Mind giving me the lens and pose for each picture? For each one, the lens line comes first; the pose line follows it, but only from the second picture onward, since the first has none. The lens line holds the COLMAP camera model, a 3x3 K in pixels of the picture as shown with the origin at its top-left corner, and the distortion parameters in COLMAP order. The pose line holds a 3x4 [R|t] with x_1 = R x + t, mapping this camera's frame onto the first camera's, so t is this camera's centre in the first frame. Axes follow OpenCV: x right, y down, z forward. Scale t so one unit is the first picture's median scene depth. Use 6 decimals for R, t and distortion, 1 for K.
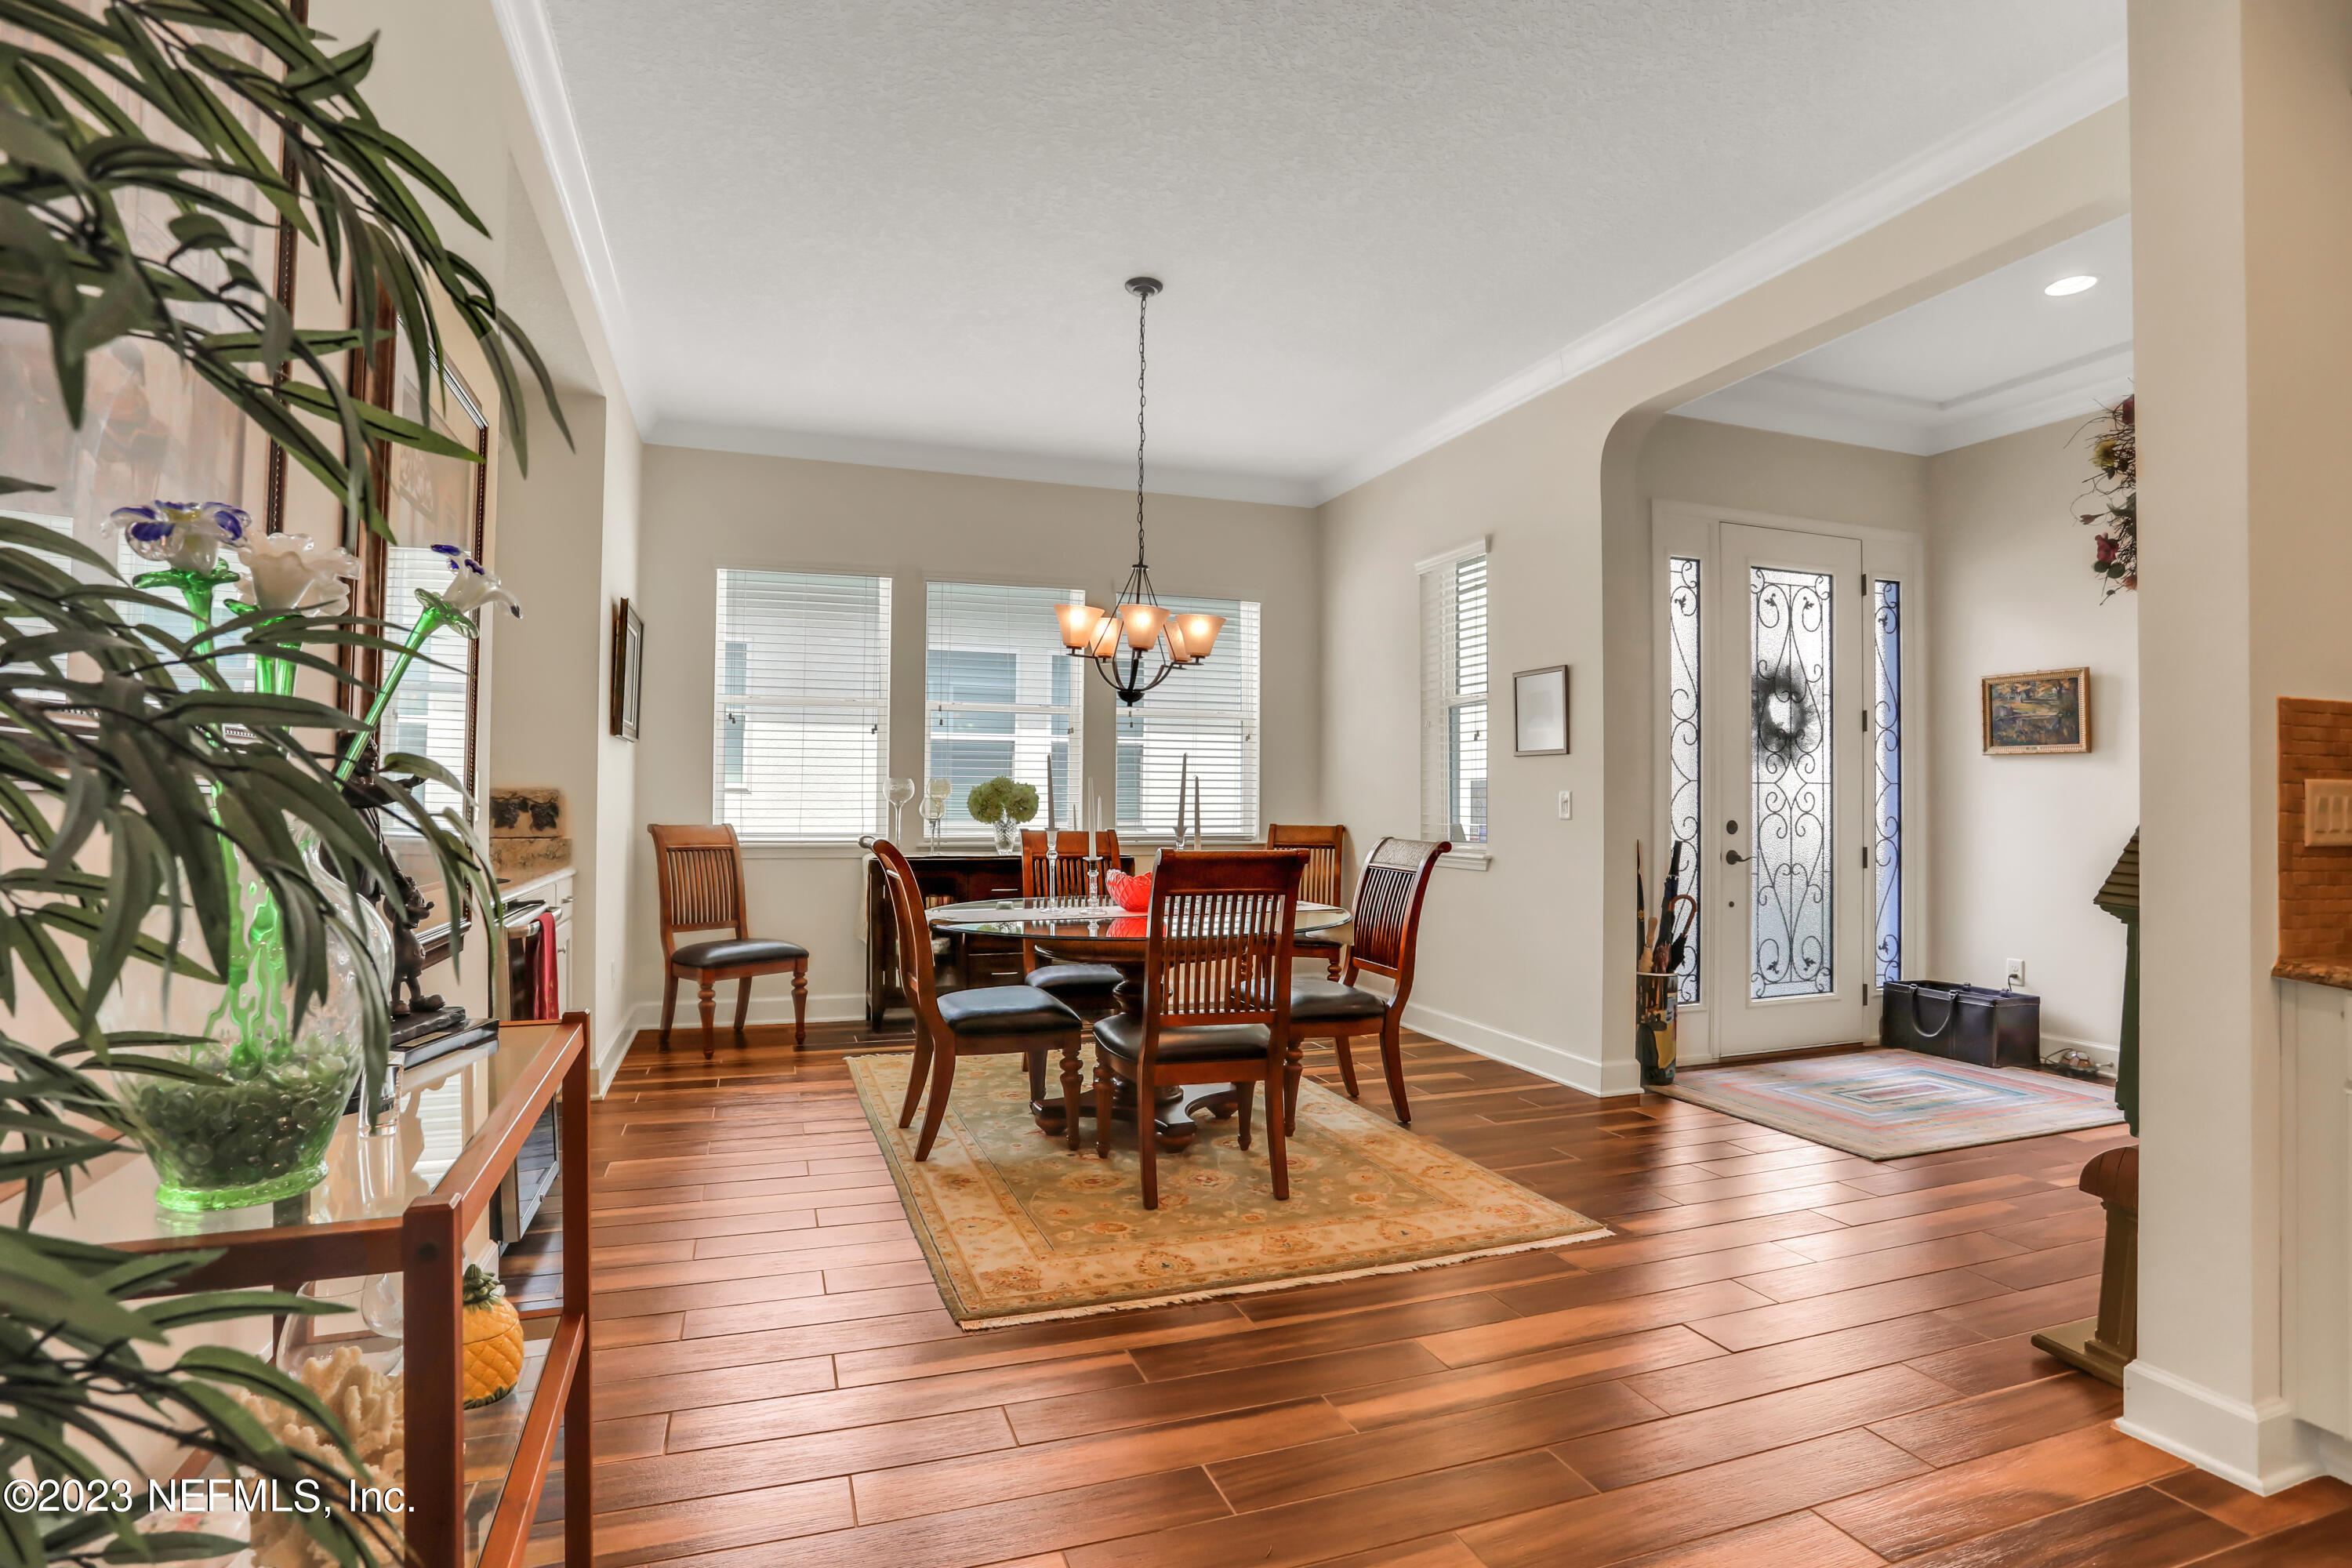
lens RADIAL K [[1141.8, 0, 1155.3], [0, 1141.8, 783.3], [0, 0, 1]] dist [-0.069376, 0.025596]
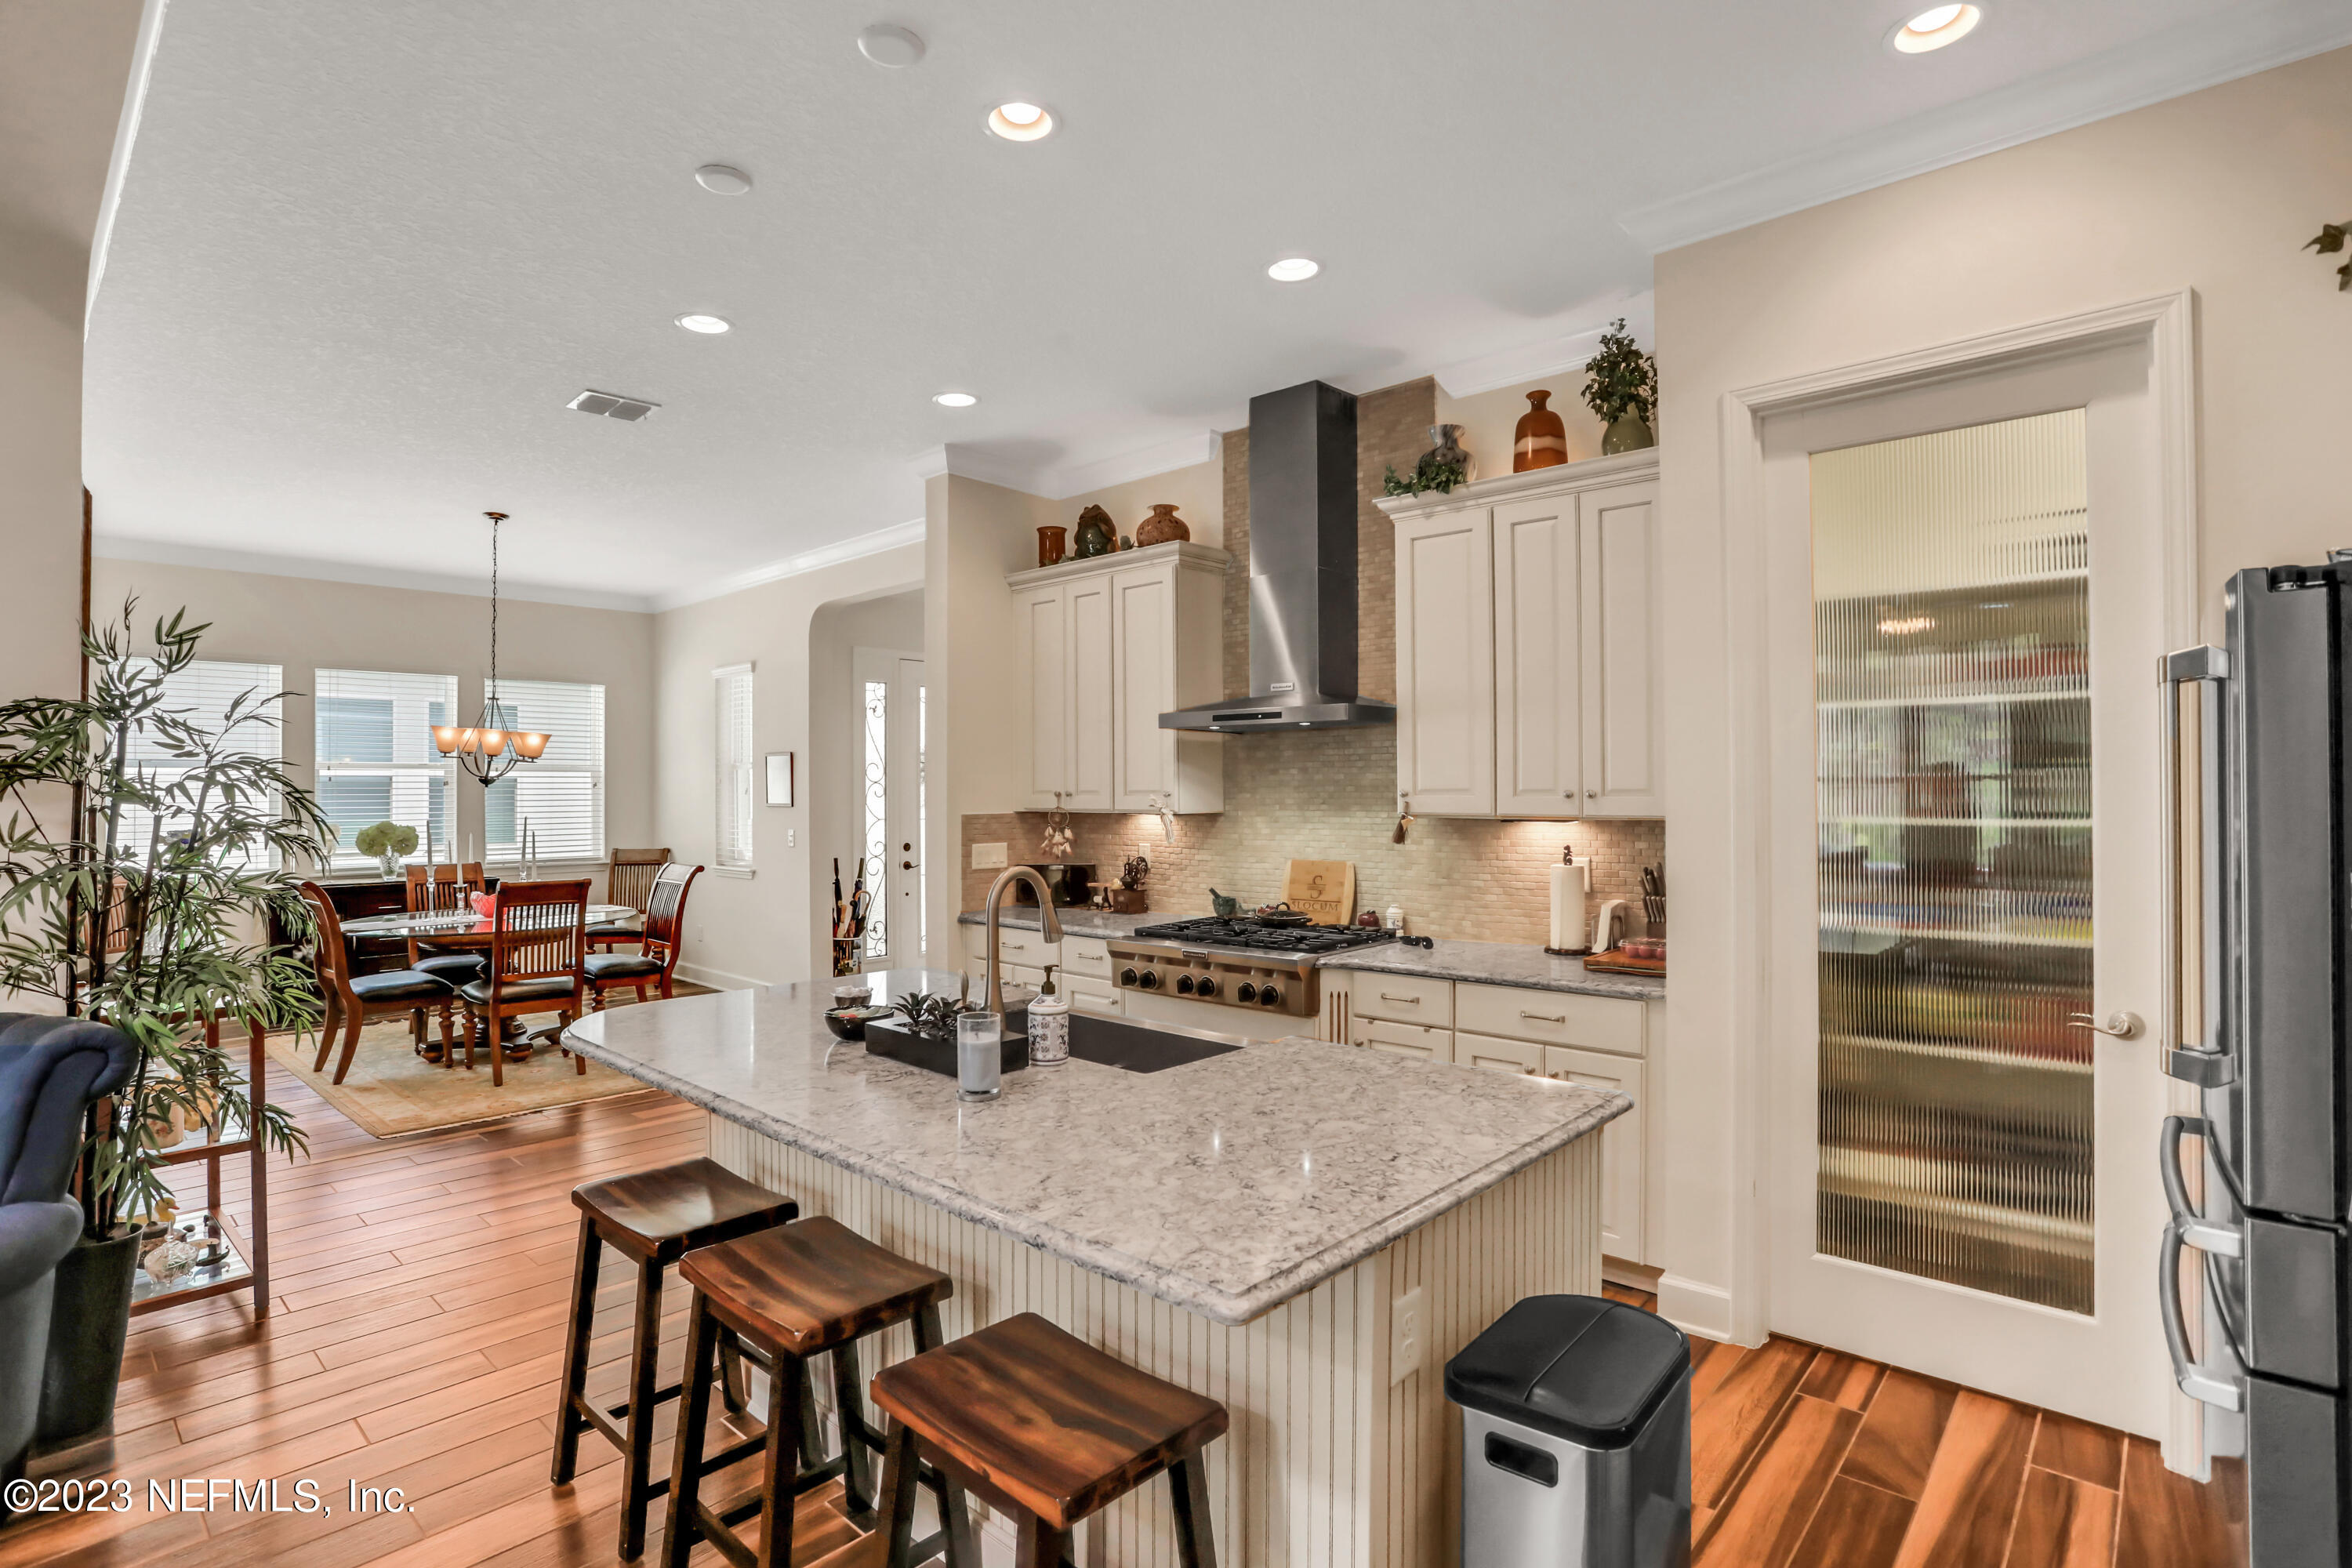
lens RADIAL K [[1141.8, 0, 1155.3], [0, 1141.8, 783.3], [0, 0, 1]] dist [-0.069376, 0.025596]
pose [[0.883408, -0.006156, 0.468565, 0.063935], [0.002565, 0.999962, 0.008303, -0.074741], [-0.468598, -0.006133, 0.883390, -0.709631]]
